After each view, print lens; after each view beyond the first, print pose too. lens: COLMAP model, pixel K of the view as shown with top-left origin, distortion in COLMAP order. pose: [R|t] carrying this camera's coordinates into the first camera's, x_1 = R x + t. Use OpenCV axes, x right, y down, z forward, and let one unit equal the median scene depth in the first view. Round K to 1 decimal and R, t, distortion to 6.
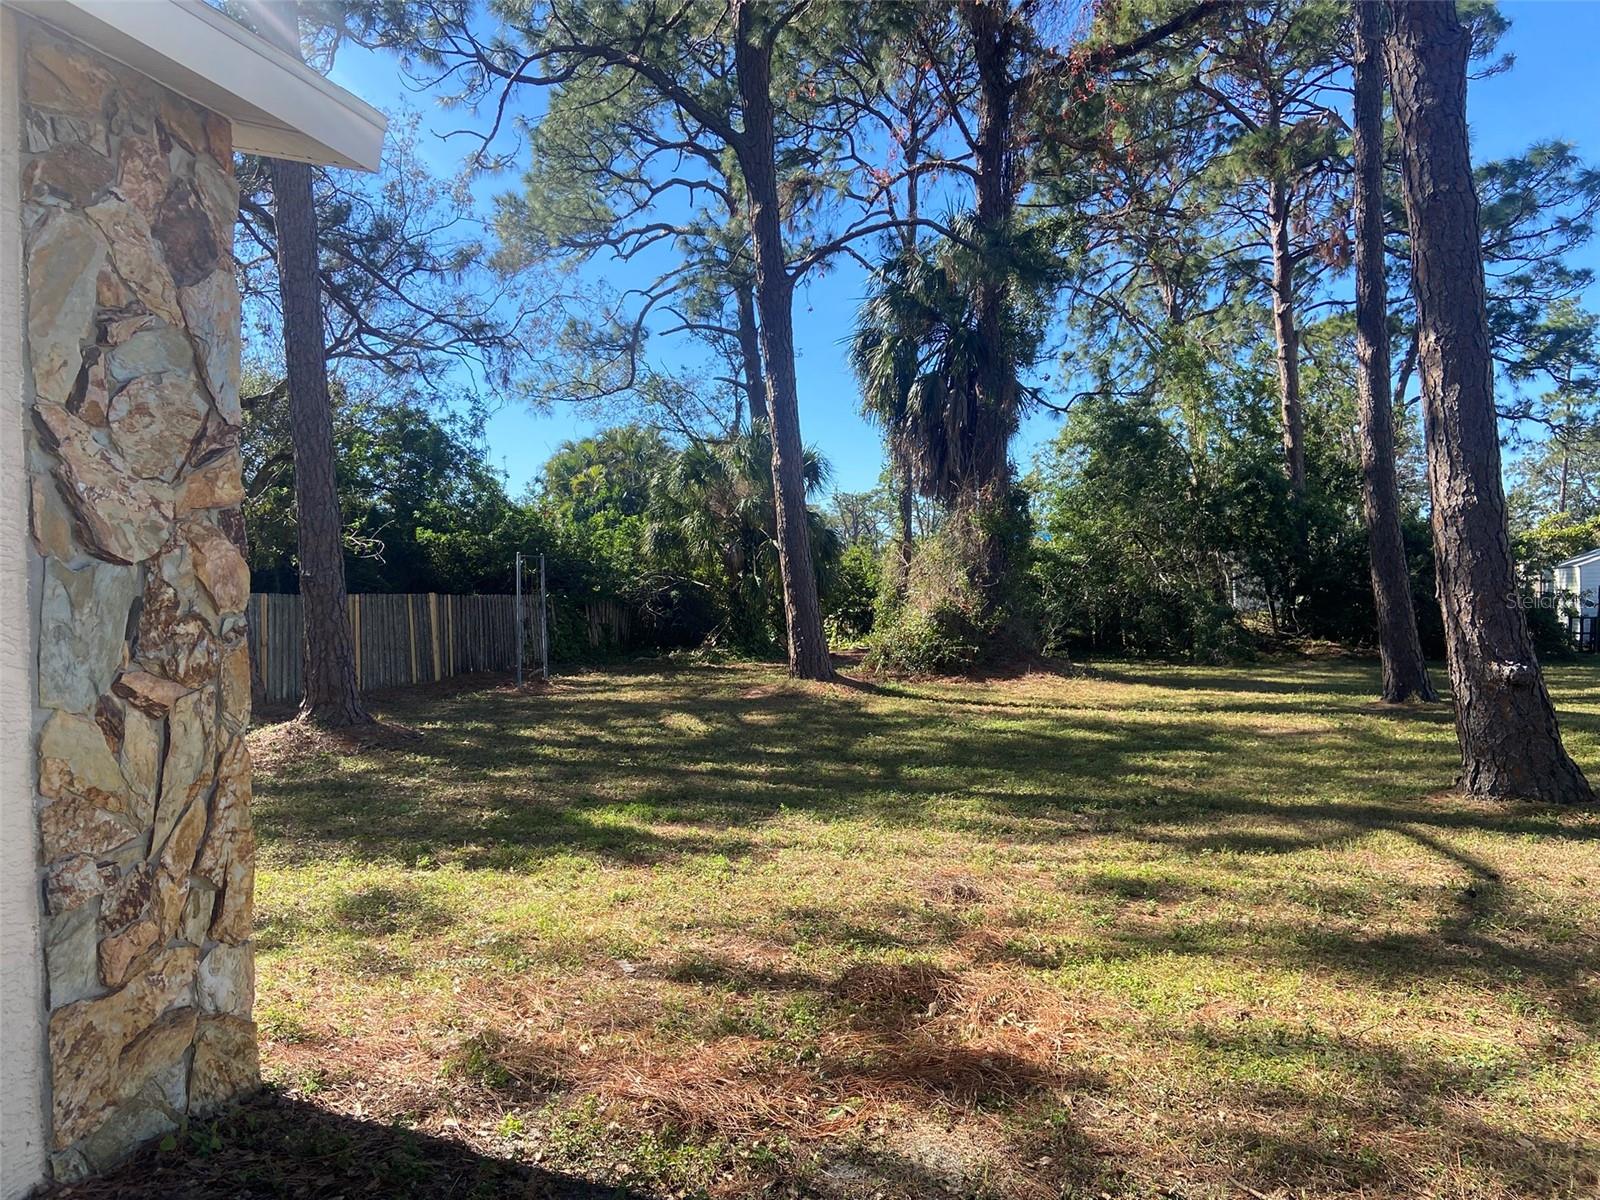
lens RADIAL K [[1186.2, 0, 793.1], [0, 1186.2, 588.6], [0, 0, 1]] dist [0.146958, -0.181149]
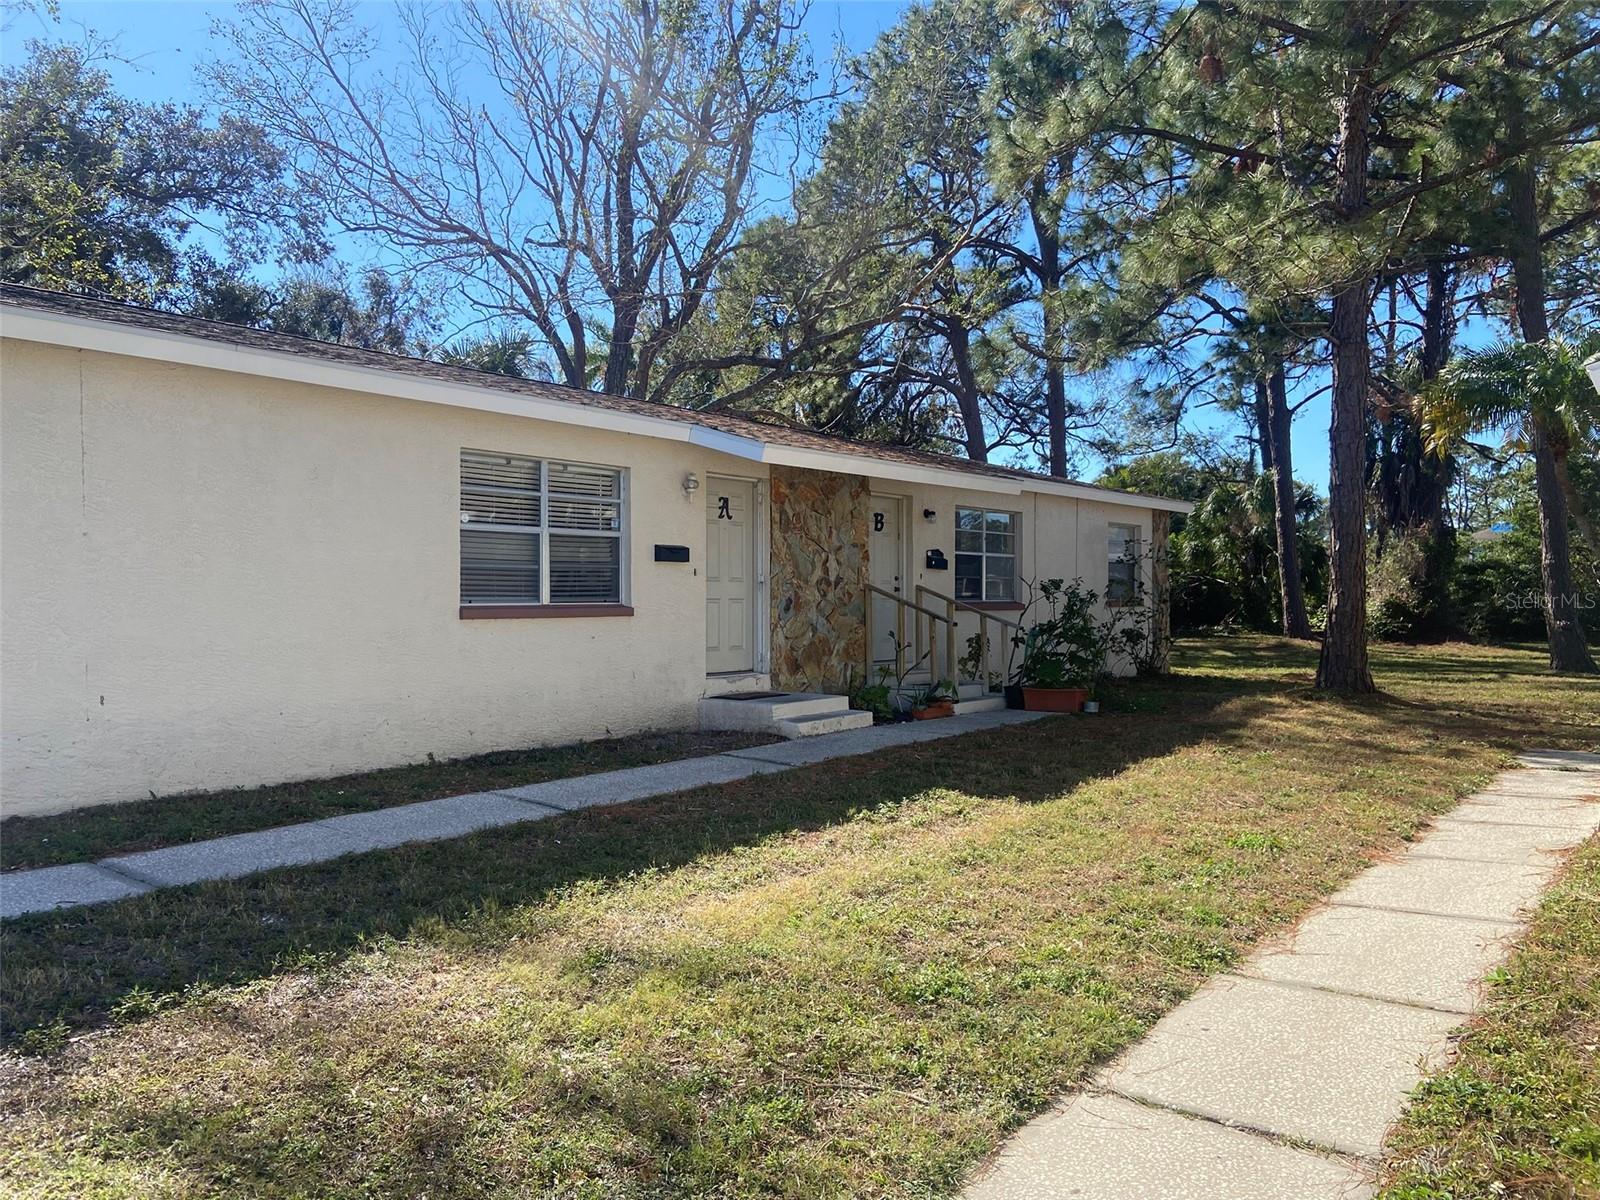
lens RADIAL K [[1193.5, 0, 780.2], [0, 1193.5, 597.7], [0, 0, 1]] dist [0.145822, -0.189441]
pose [[0.918234, 0.022224, -0.395414, 0.016348], [-0.015345, 0.999671, 0.020552, -0.006655], [0.395741, -0.012804, 0.918273, -0.656977]]
